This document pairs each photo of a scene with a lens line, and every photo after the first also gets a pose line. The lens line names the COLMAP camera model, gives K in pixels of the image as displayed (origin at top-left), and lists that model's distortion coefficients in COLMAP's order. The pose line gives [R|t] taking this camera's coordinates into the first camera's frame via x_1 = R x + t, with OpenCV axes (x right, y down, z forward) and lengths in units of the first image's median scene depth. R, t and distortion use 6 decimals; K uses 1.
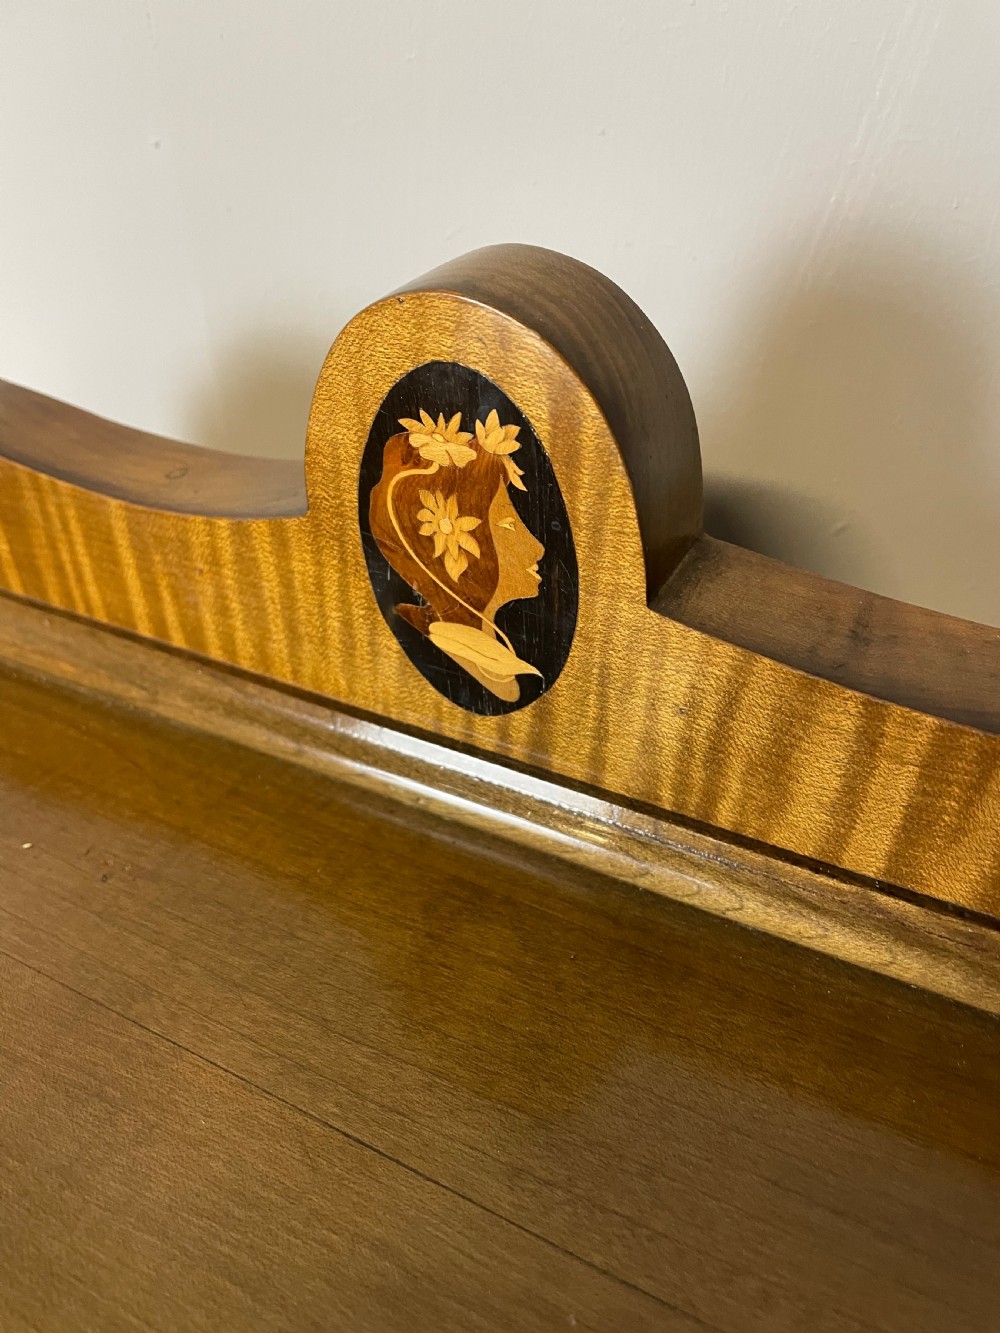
lens RADIAL K [[1014.5, 0, 511.5], [0, 1014.5, 662.4], [0, 0, 1]] dist [0.090465, -0.116880]
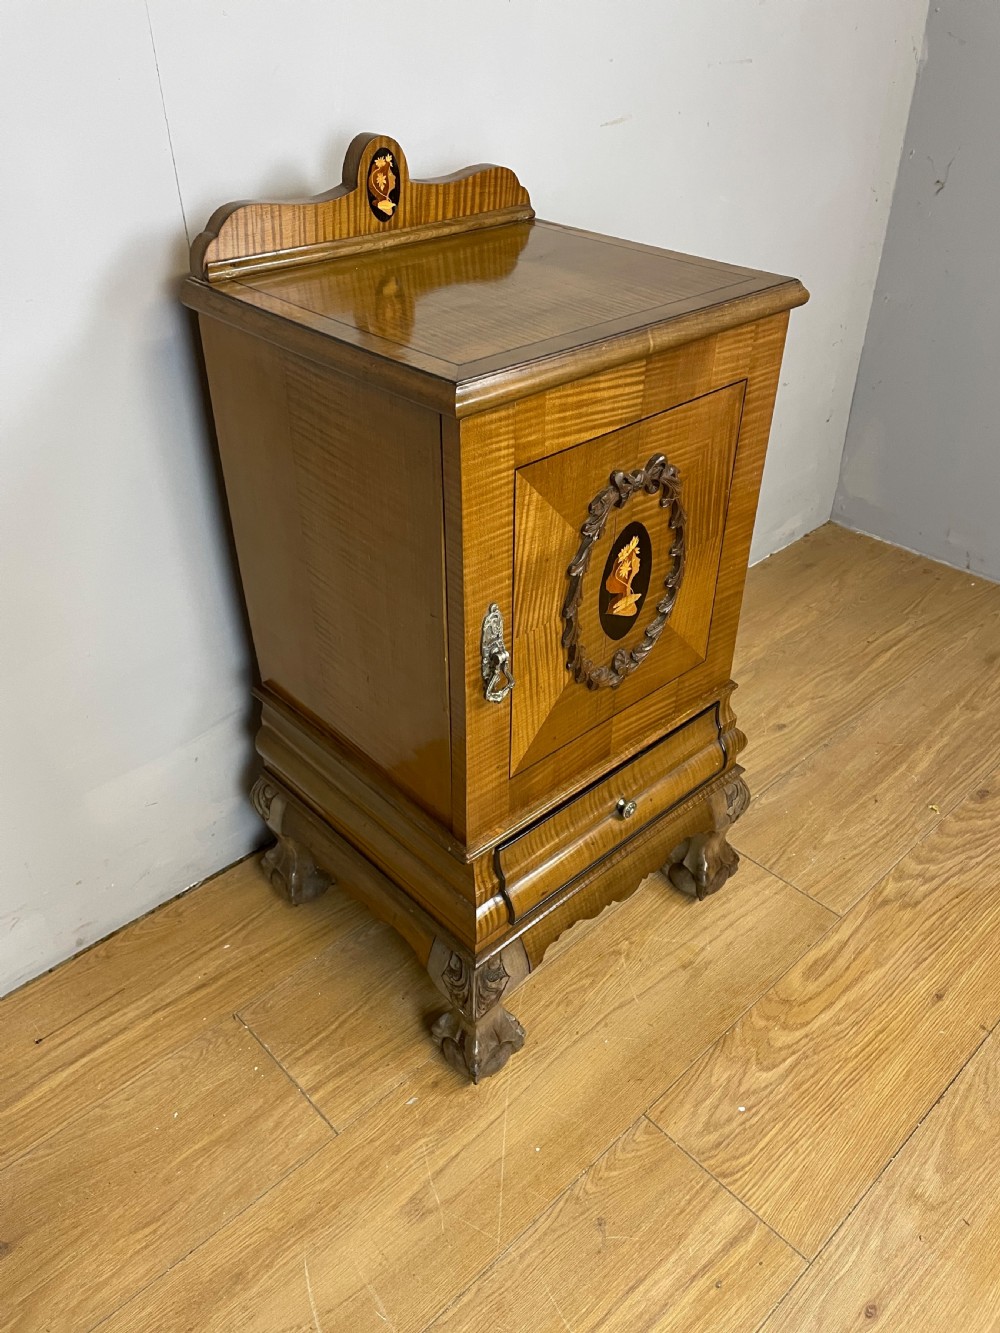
lens RADIAL K [[1014.5, 0, 492.3], [0, 1014.5, 654.0], [0, 0, 1]] dist [0.090465, -0.116880]
pose [[0.346818, -0.517932, 0.781962, -5.838569], [0.545051, 0.789780, 0.281368, 0.702408], [-0.763307, 0.328625, 0.556209, -1.889299]]
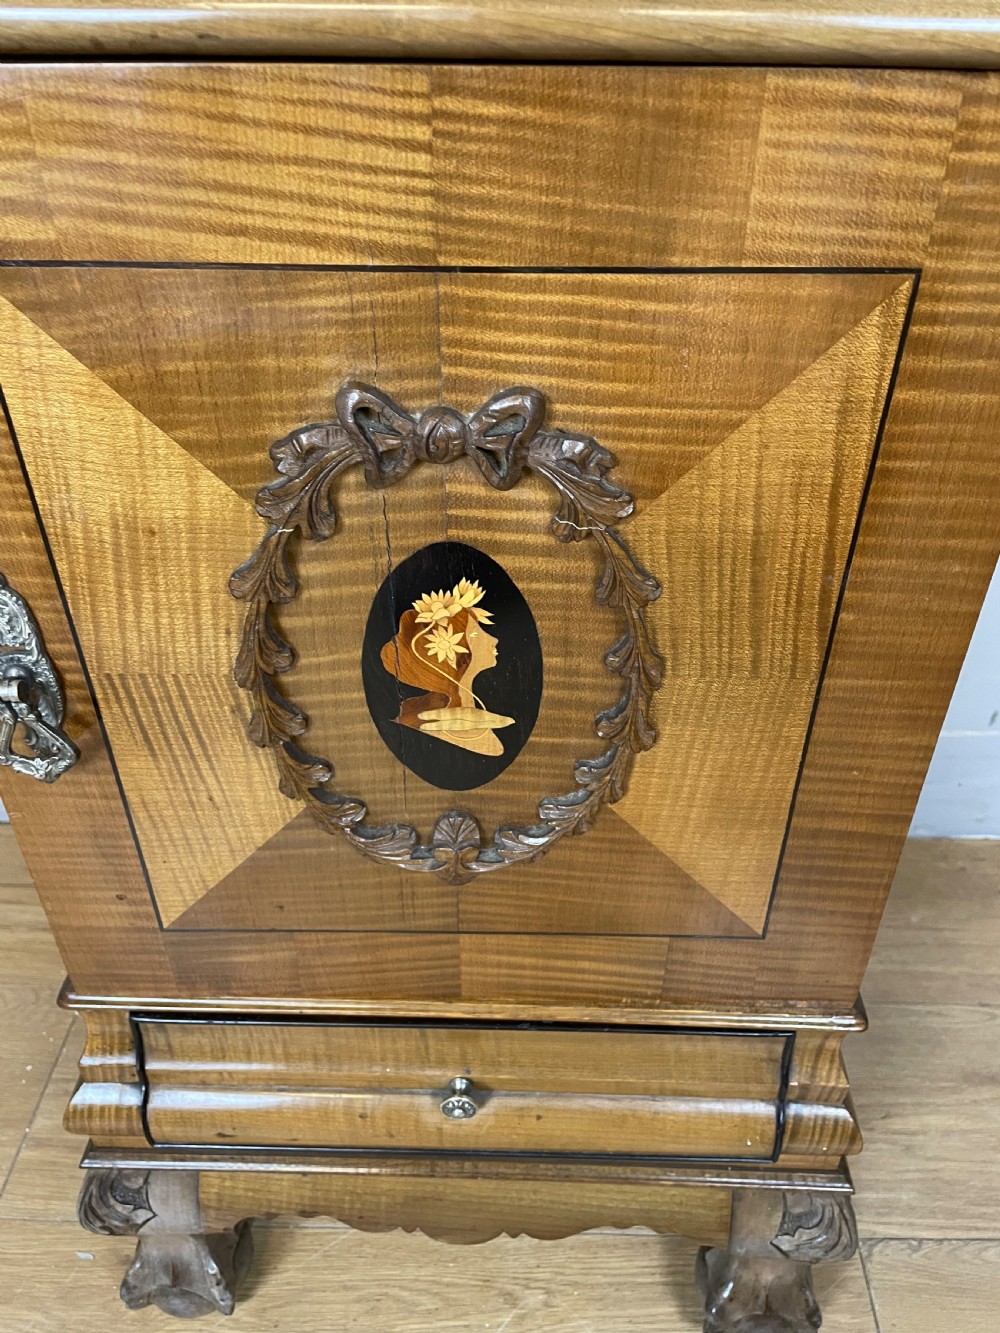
lens RADIAL K [[1014.5, 0, 509.1], [0, 1014.5, 660.8], [0, 0, 1]] dist [0.090465, -0.116880]
pose [[0.902253, -0.238566, 0.359201, -1.708346], [0.237401, 0.970222, 0.048066, 2.267398], [-0.359972, 0.041907, 0.932022, -1.782478]]
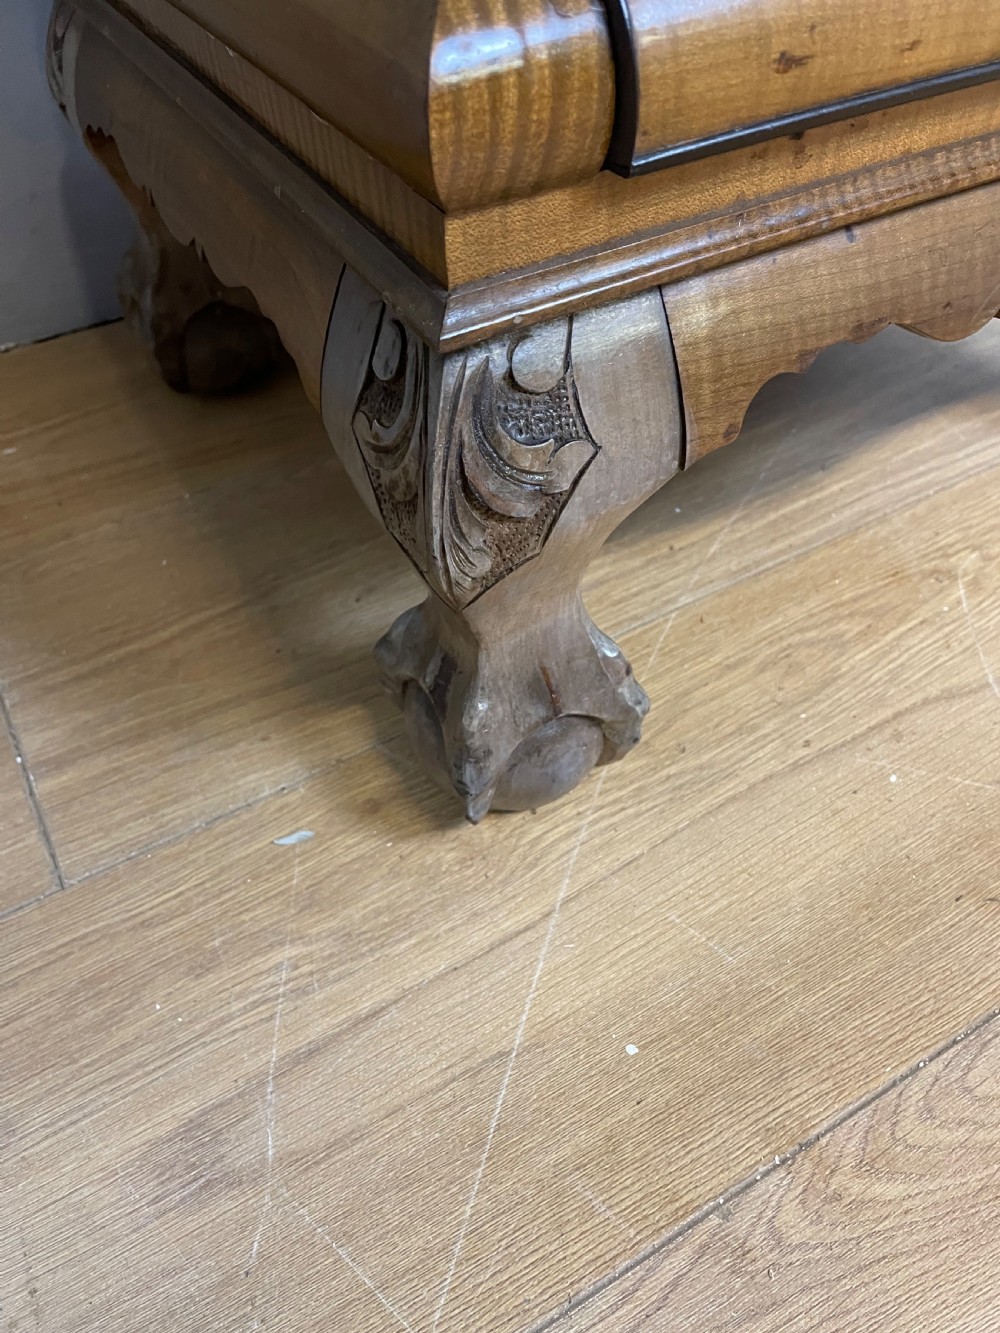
lens RADIAL K [[1014.5, 0, 508.7], [0, 1014.5, 681.0], [0, 0, 1]] dist [0.090465, -0.116880]
pose [[0.544768, -0.617424, 0.567465, -3.177485], [0.507558, 0.781432, 0.362971, 3.667243], [-0.667542, 0.090286, 0.739078, 1.070067]]
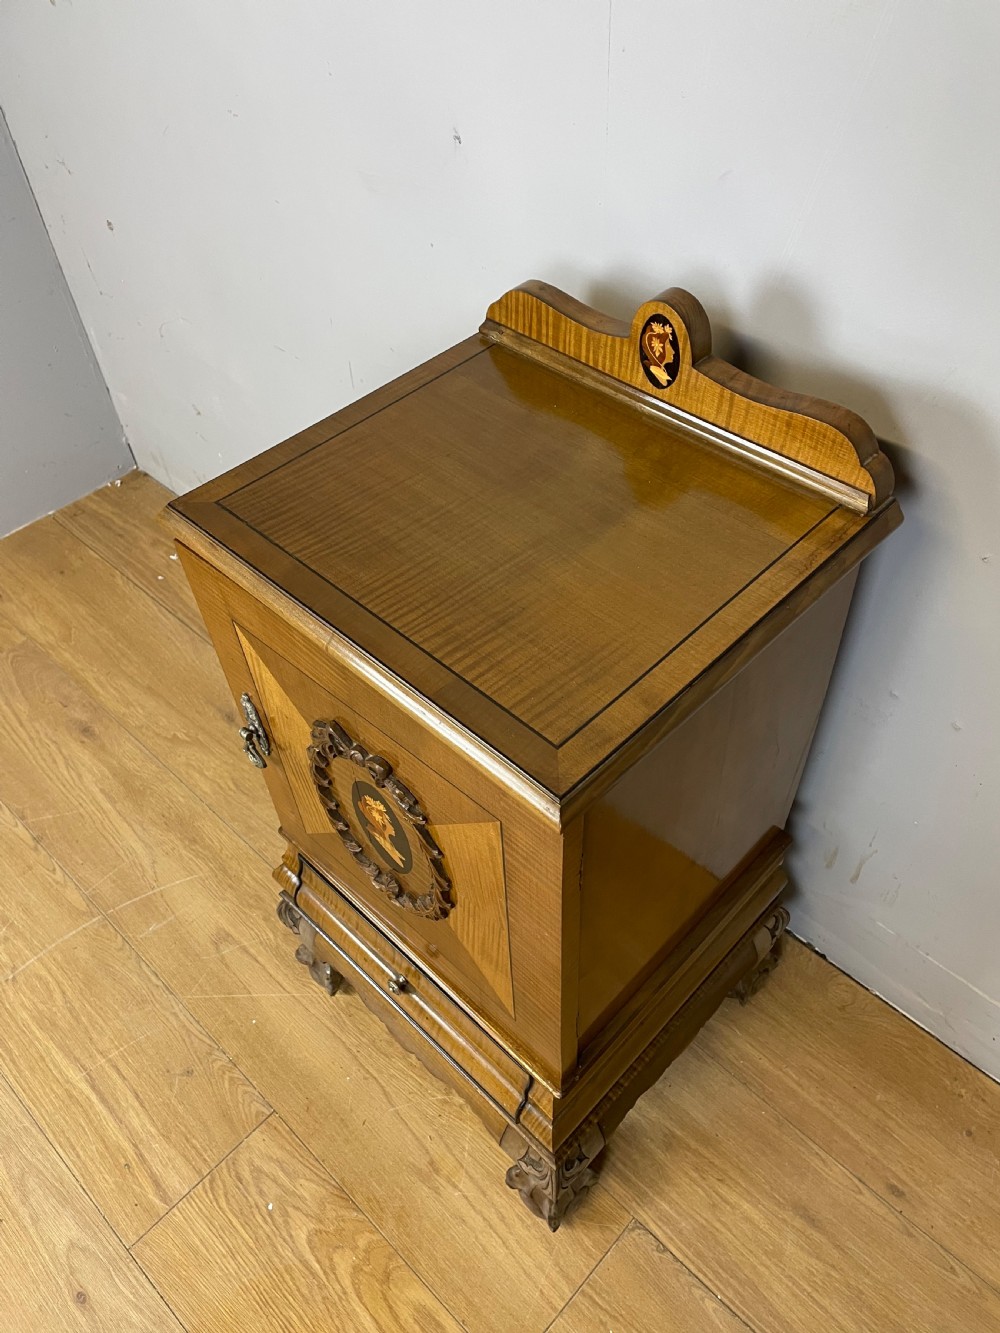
lens RADIAL K [[1014.5, 0, 513.6], [0, 1014.5, 662.5], [0, 0, 1]] dist [0.090465, -0.116880]
pose [[0.957508, 0.197554, -0.210120, 0.598457], [-0.148761, 0.962465, 0.227004, 0.314015], [0.247079, -0.186100, 0.950957, -4.046006]]
